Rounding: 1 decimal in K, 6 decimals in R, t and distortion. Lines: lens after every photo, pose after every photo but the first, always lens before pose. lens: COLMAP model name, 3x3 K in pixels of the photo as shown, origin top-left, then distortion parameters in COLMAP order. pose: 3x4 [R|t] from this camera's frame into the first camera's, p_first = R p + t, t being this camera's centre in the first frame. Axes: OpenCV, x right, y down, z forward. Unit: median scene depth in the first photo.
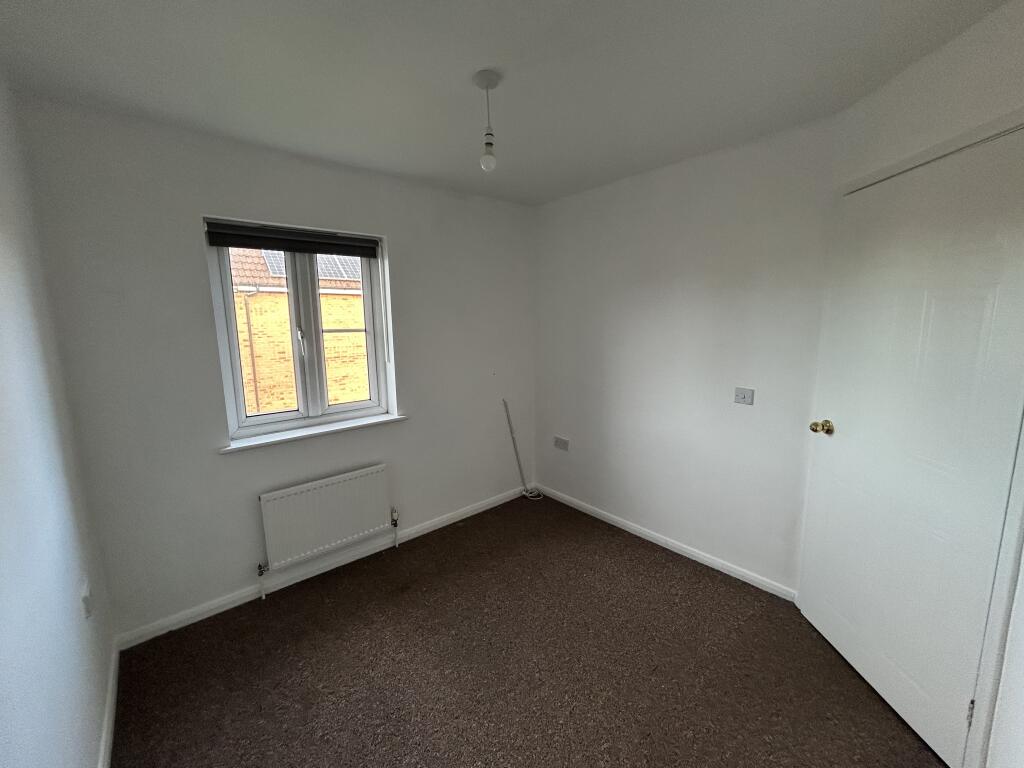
lens RADIAL K [[437.7, 0, 512.0], [0, 437.7, 384.0], [0, 0, 1]] dist [-0.002498, -0.000823]
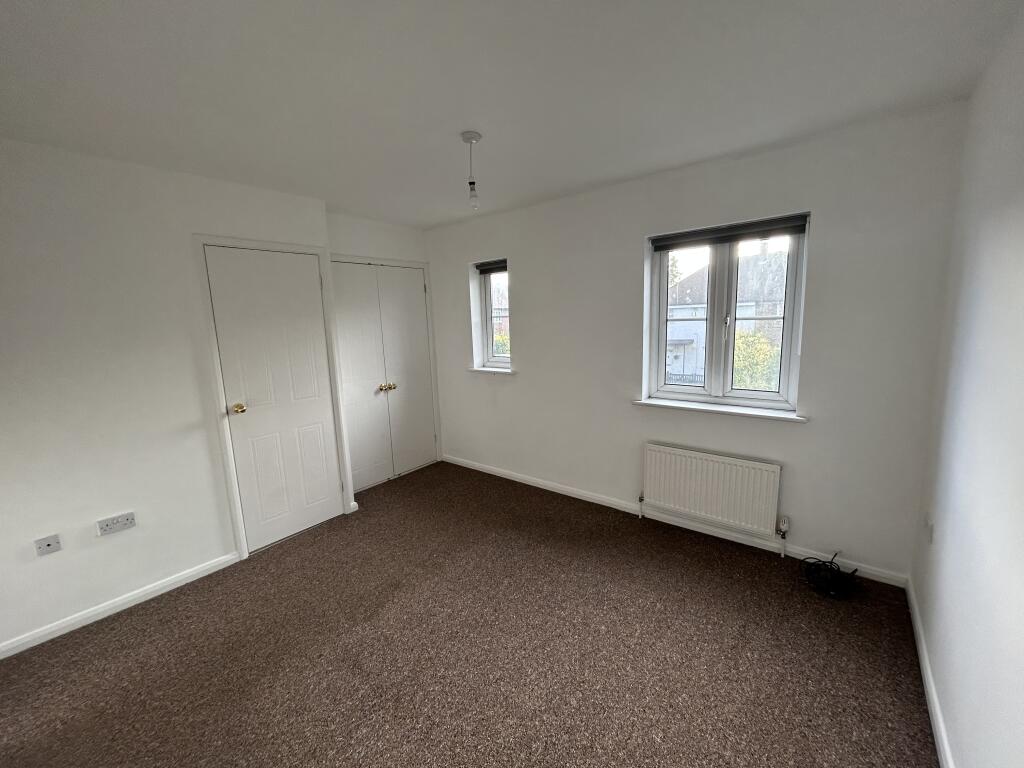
lens RADIAL K [[409.6, 0, 511.8], [0, 409.6, 375.9], [0, 0, 1]] dist [0.001950, 0.000288]
pose [[0.170598, 0.153421, -0.973323, 0.473767], [-0.124698, 0.983223, 0.133126, -0.049063], [0.977418, 0.098661, 0.186867, 0.318620]]
